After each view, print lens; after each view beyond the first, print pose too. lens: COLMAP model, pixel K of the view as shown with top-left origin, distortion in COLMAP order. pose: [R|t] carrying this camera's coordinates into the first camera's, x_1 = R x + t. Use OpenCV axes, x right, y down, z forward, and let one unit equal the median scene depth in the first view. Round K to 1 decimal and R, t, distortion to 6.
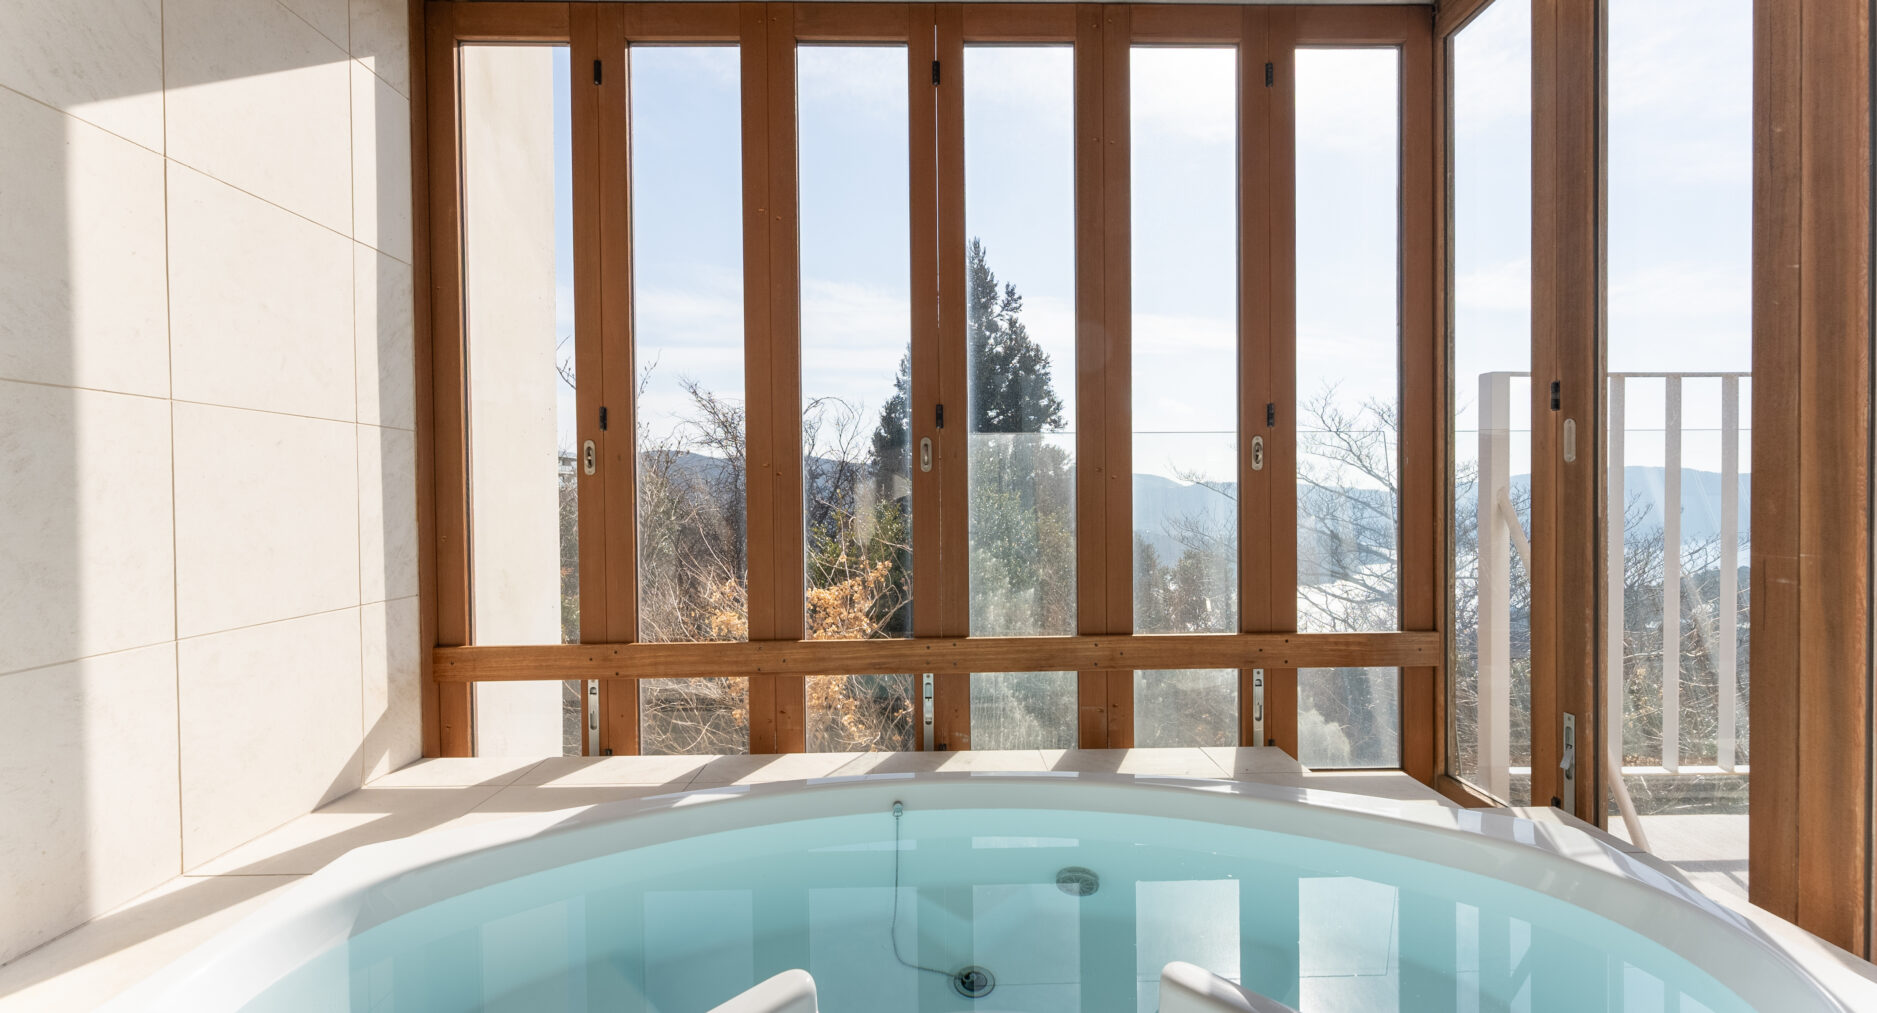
lens RADIAL K [[752.9, 0, 945.7], [0, 752.9, 500.4], [0, 0, 1]] dist [-0.002090, 0.000254]
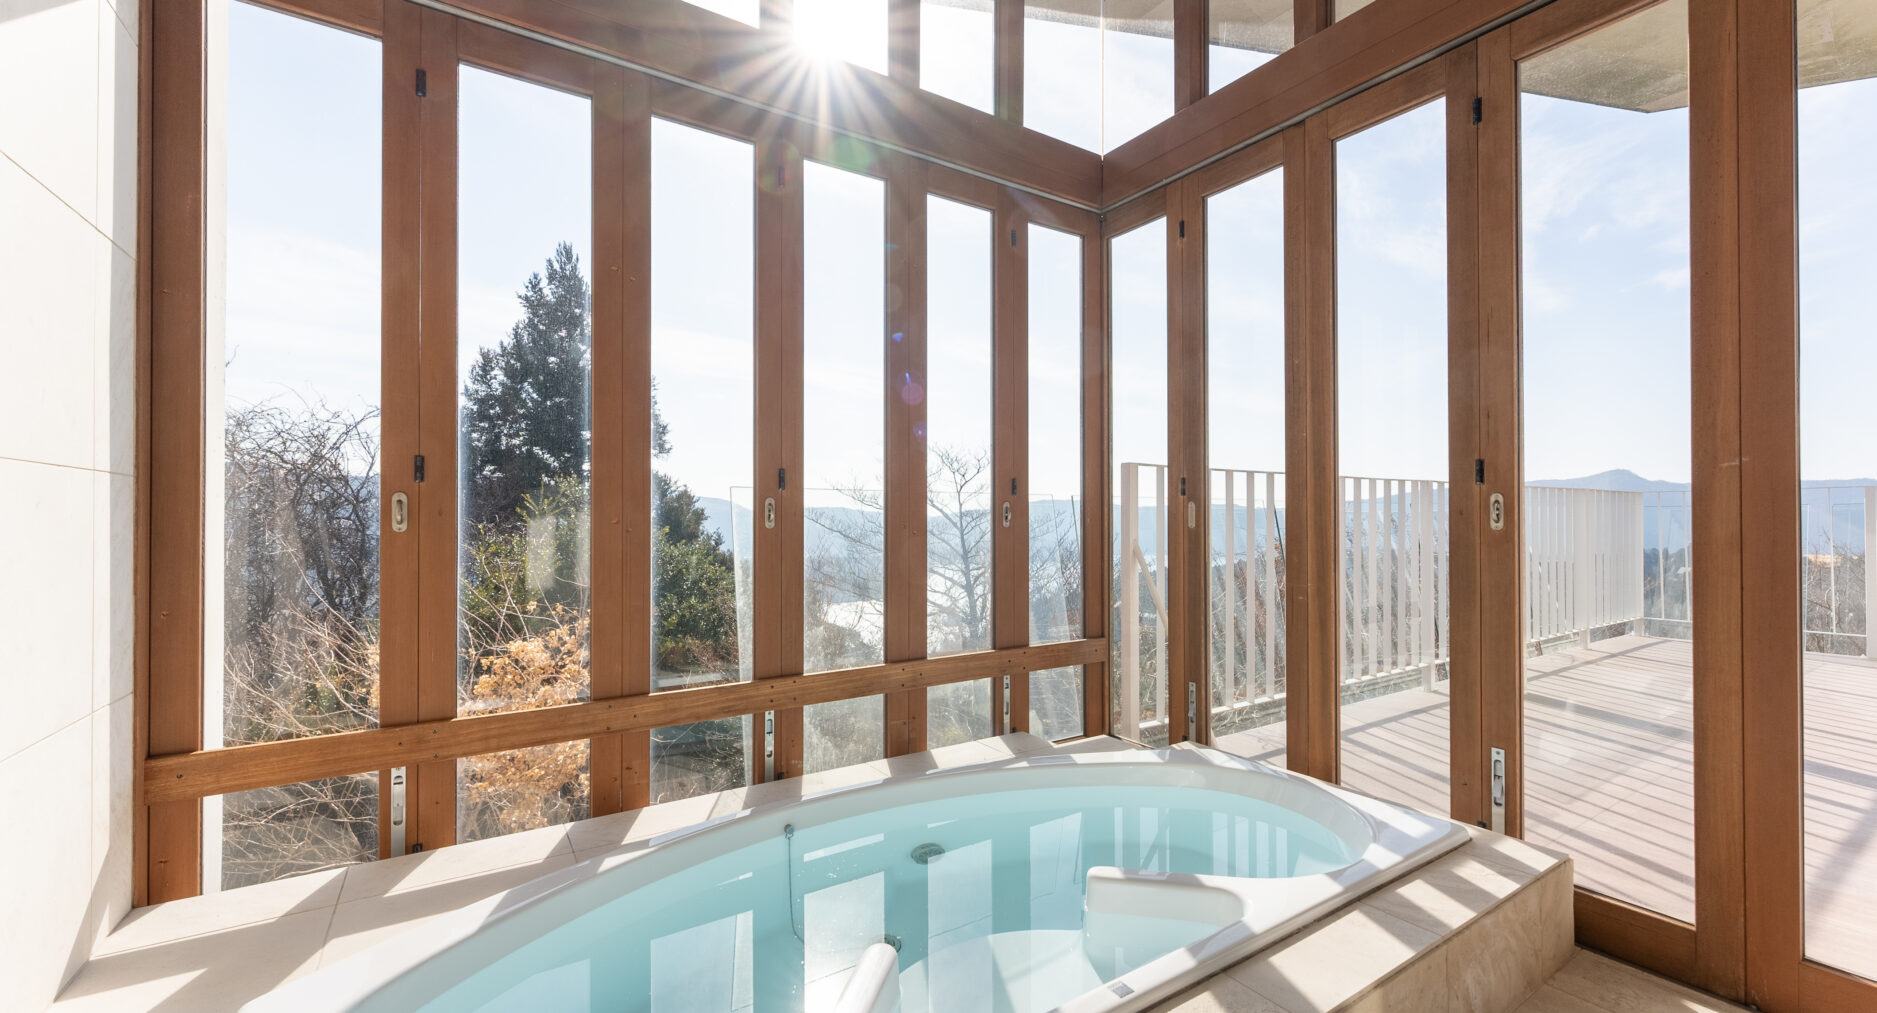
lens RADIAL K [[752.9, 0, 945.7], [0, 752.9, 500.4], [0, 0, 1]] dist [-0.002090, 0.000254]
pose [[0.843858, 0.020586, 0.536171, -0.407503], [-0.004000, 0.999477, -0.032080, -0.044996], [-0.536551, 0.024926, 0.843500, -0.081123]]
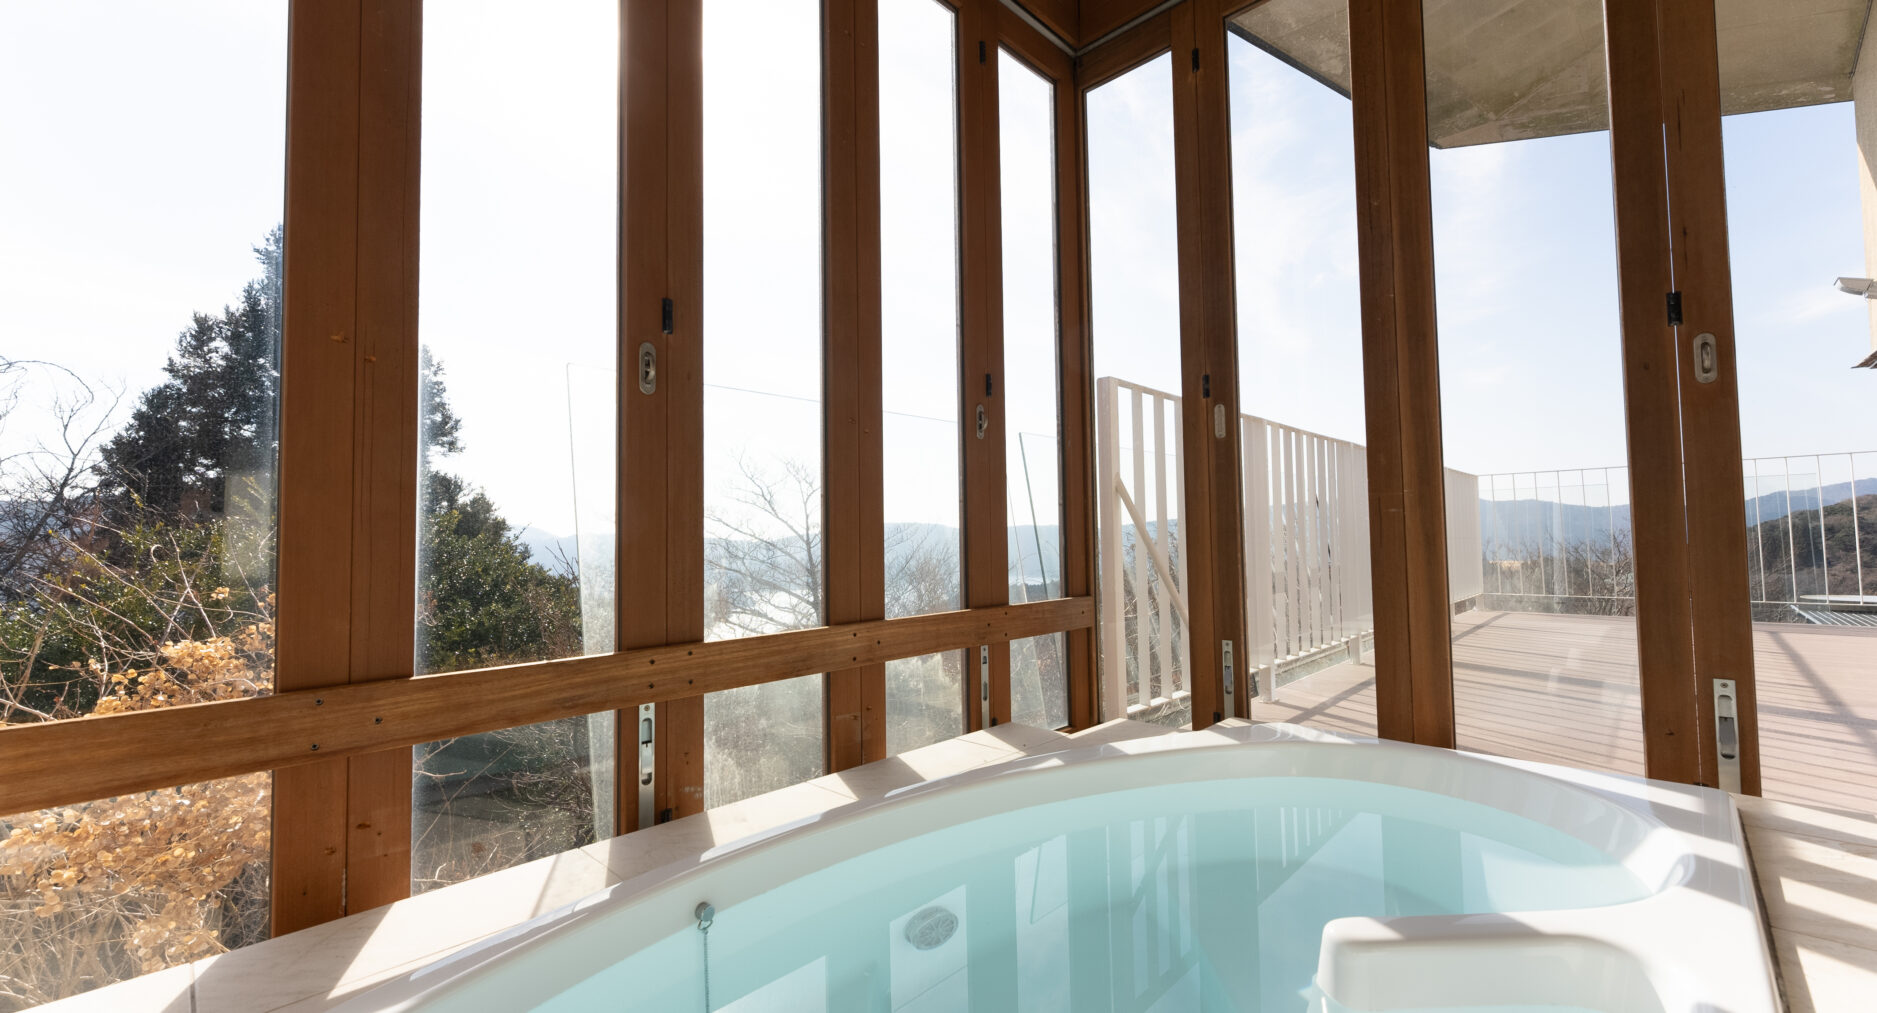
lens RADIAL K [[752.9, 0, 945.7], [0, 752.9, 500.4], [0, 0, 1]] dist [-0.002090, 0.000254]
pose [[0.707037, 0.034200, 0.706349, -0.306211], [0.014787, 0.997897, -0.063118, 0.101052], [-0.707022, 0.055072, 0.705044, 0.355894]]
